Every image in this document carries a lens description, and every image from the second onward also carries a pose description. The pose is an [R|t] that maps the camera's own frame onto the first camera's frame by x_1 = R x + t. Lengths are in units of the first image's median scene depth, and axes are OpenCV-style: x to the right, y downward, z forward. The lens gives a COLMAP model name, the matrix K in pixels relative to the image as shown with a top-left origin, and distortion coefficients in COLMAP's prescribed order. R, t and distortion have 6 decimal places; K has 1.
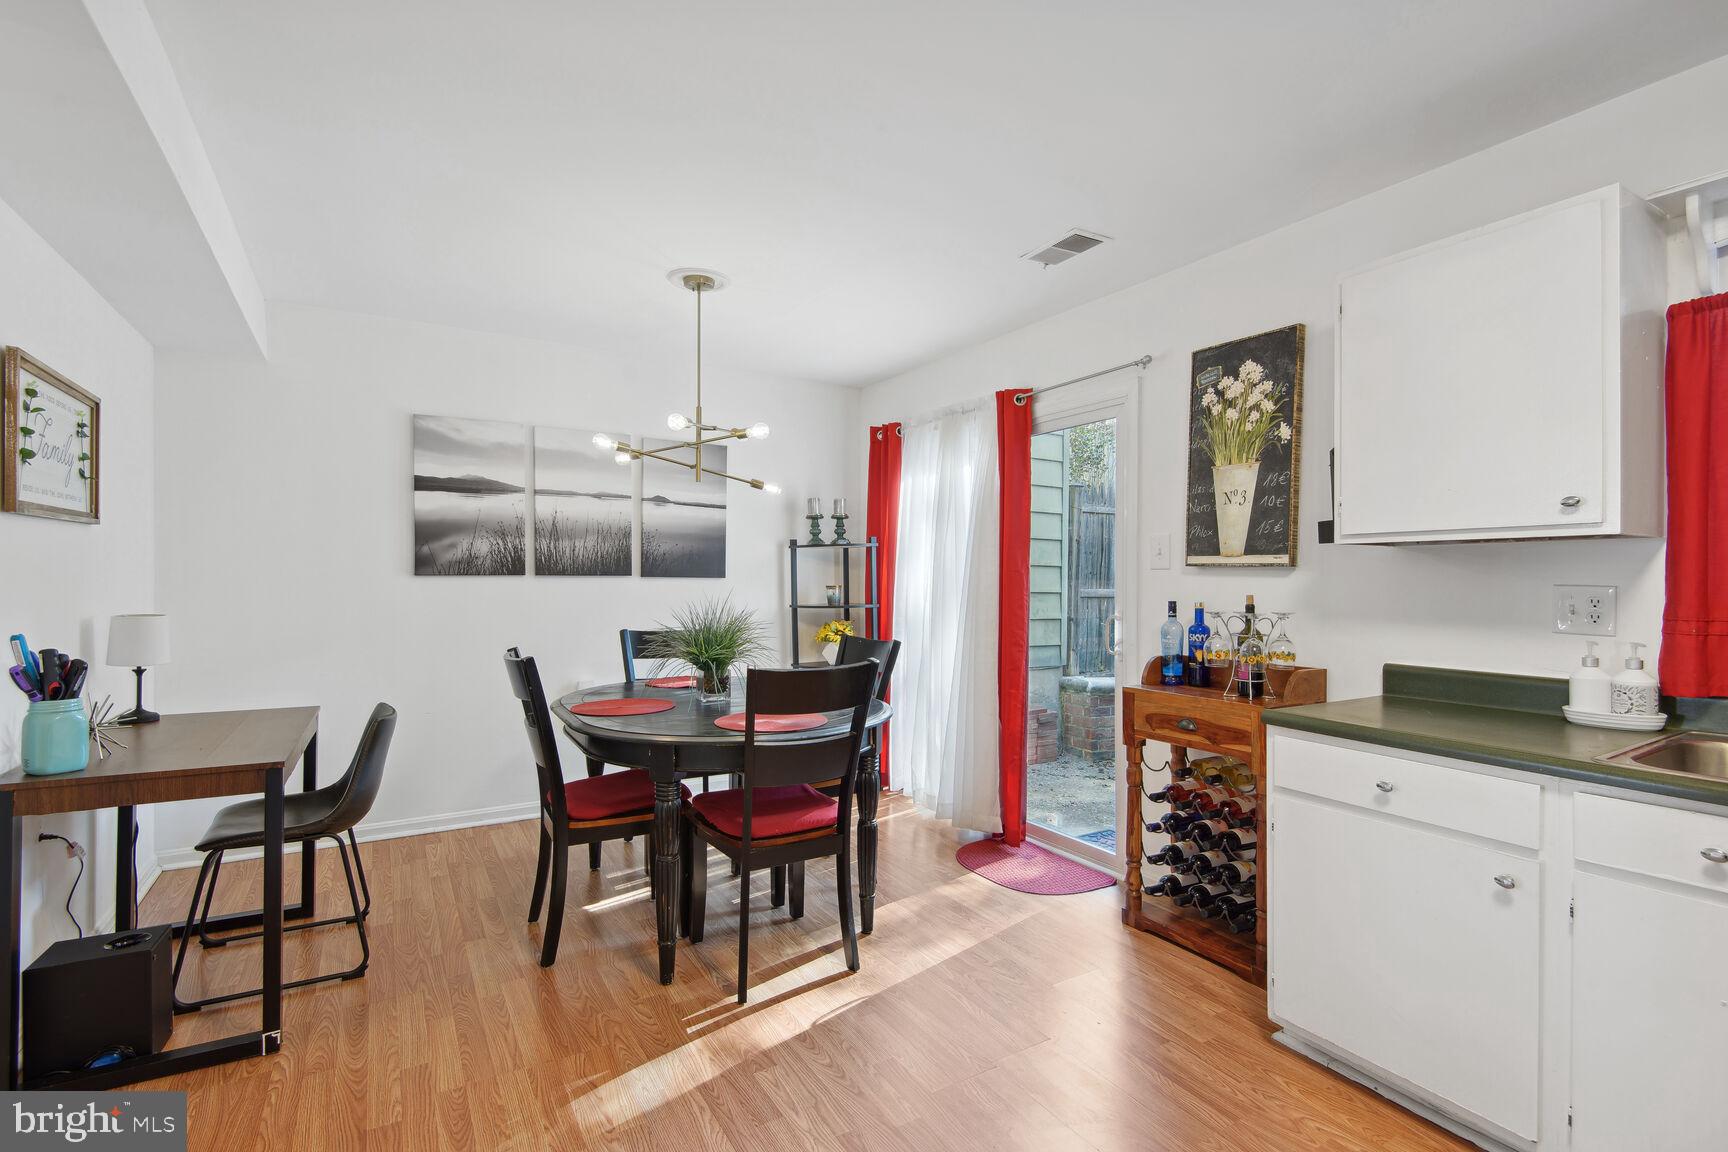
lens RADIAL K [[791.0, 0, 859.0], [0, 791.0, 576.9], [0, 0, 1]] dist [0.025443, -0.019035]
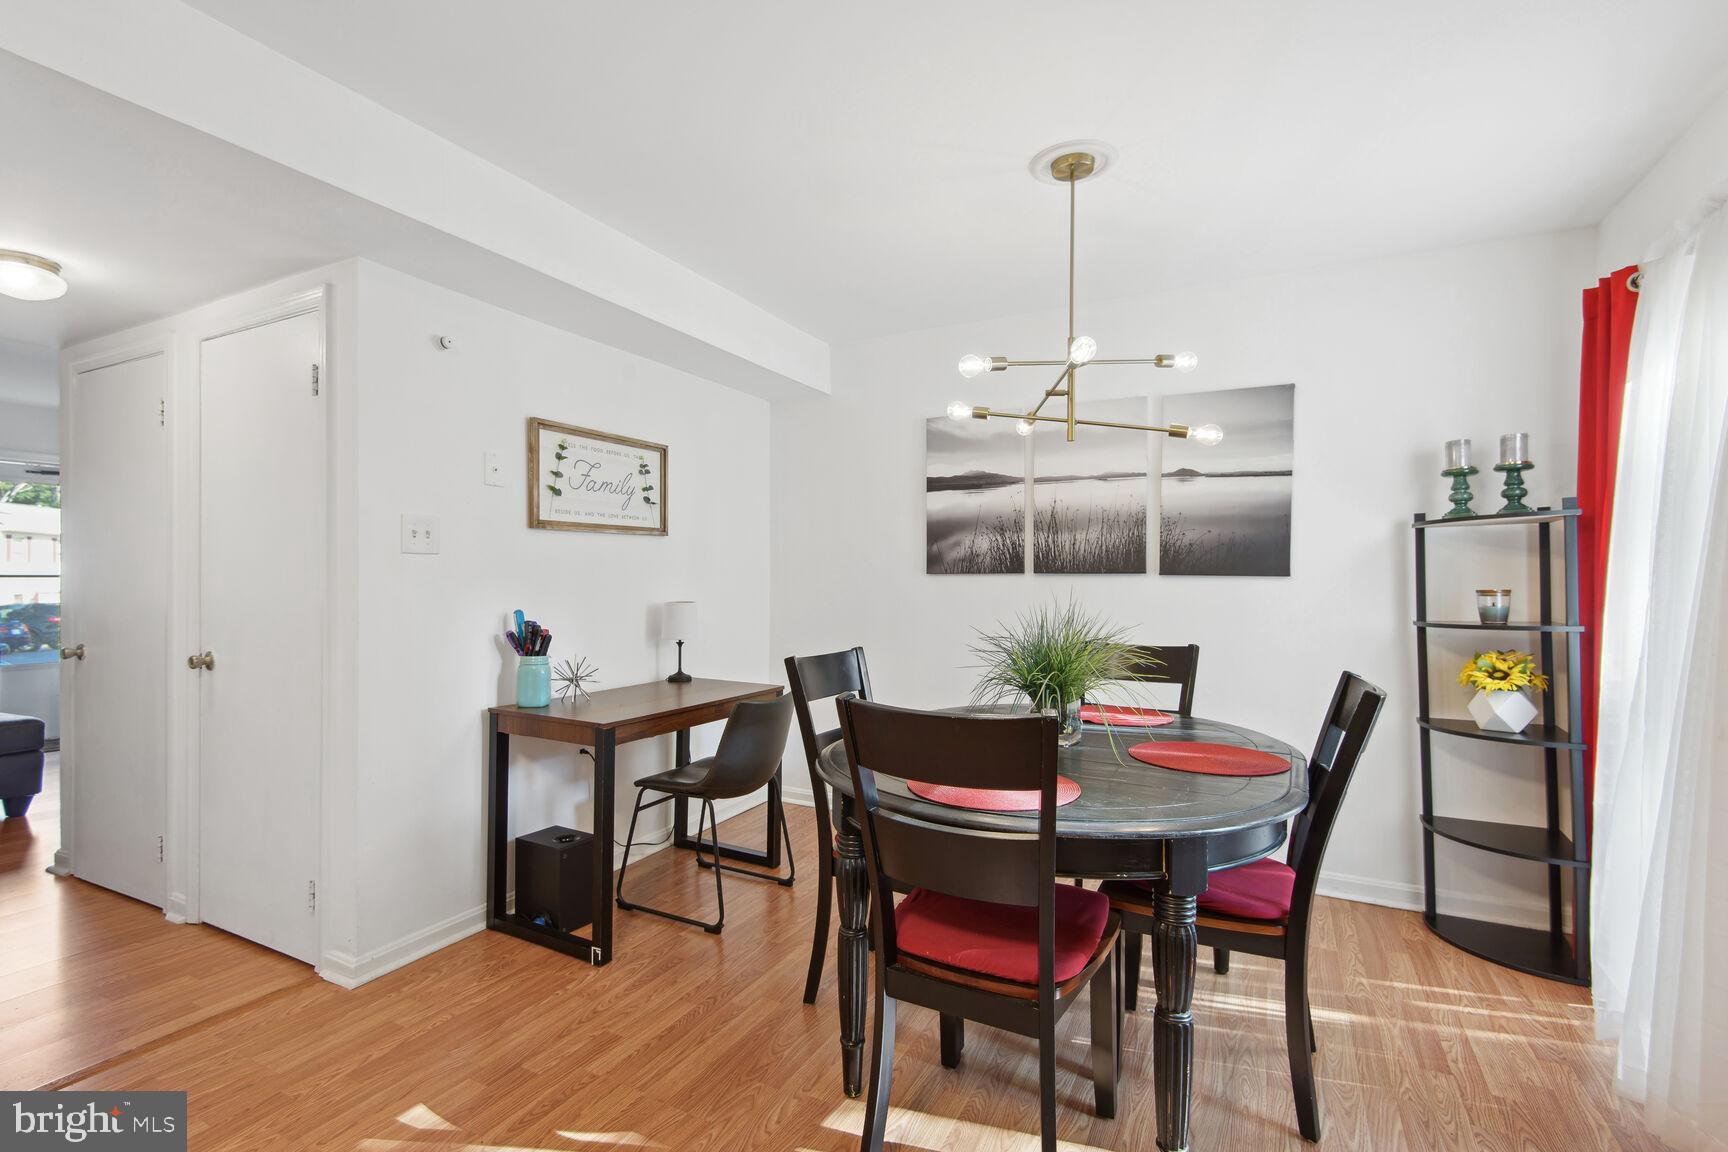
lens RADIAL K [[791.0, 0, 859.8], [0, 791.0, 576.9], [0, 0, 1]] dist [0.025443, -0.019035]
pose [[0.513491, -0.002953, -0.858090, 0.261706], [-0.003733, 0.999977, -0.005676, 0.007681], [0.858087, 0.006117, 0.513468, 0.373332]]
